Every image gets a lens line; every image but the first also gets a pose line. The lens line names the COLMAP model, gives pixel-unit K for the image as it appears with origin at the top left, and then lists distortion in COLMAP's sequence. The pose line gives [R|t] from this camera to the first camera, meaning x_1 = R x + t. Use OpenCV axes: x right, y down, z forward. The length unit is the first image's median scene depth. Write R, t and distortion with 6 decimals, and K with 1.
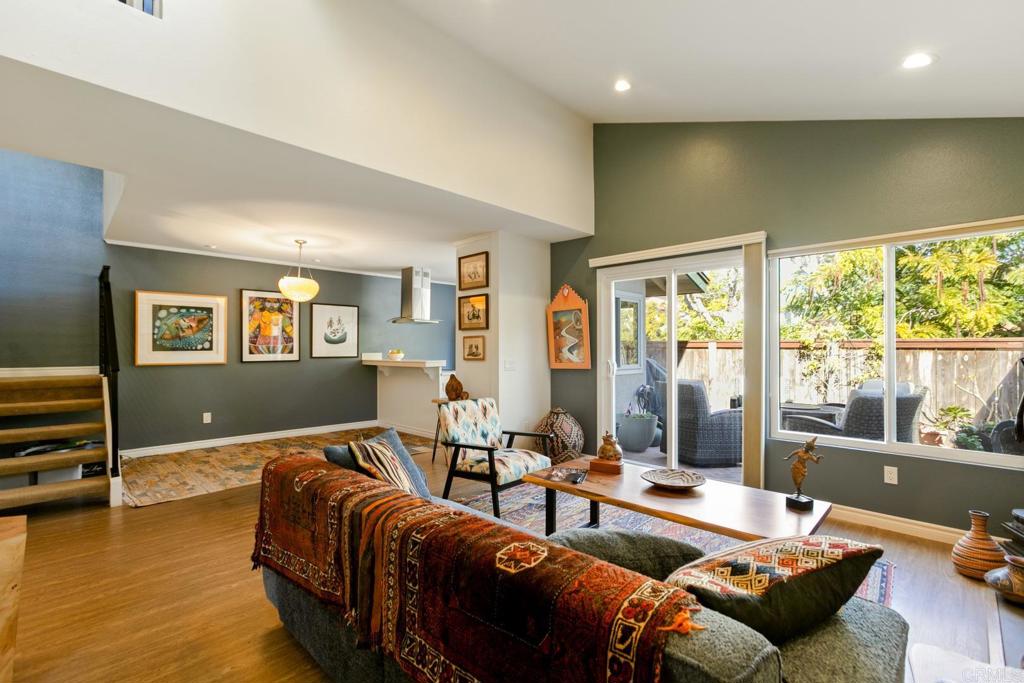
lens RADIAL K [[451.9, 0, 510.0], [0, 451.9, 345.6], [0, 0, 1]] dist [-0.019212, 0.010161]
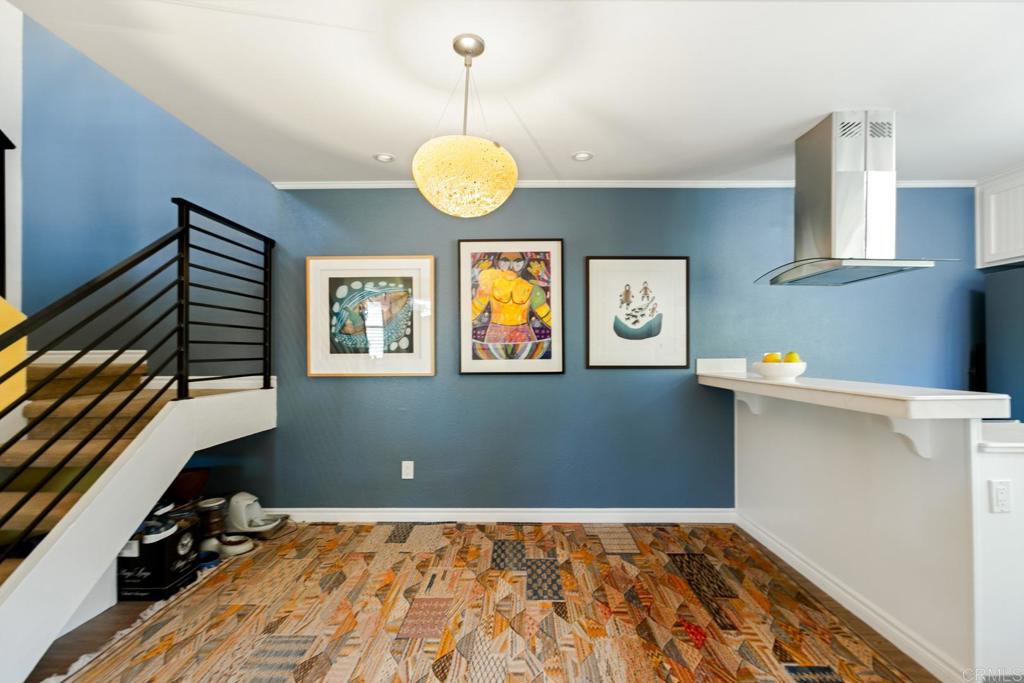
lens RADIAL K [[451.9, 0, 510.0], [0, 451.9, 345.6], [0, 0, 1]] dist [-0.019212, 0.010161]
pose [[0.700209, -0.005266, -0.713918, -0.159111], [0.005903, 0.999981, -0.001586, 0.003323], [0.713913, -0.003104, 0.700227, 0.641935]]
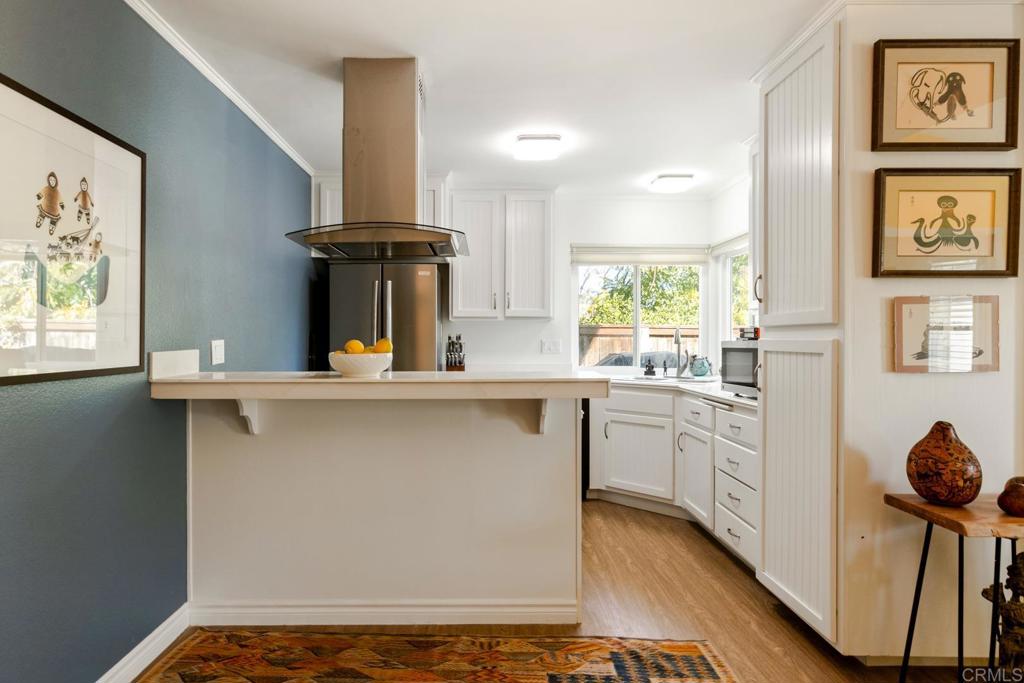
lens RADIAL K [[560.9, 0, 477.9], [0, 560.9, 334.7], [0, 0, 1]] dist [-0.001116, -0.000239]
pose [[0.713230, 0.005562, 0.700908, -0.488075], [-0.007999, 0.999968, 0.000205, 0.006988], [-0.700884, -0.005753, 0.713252, 0.780263]]
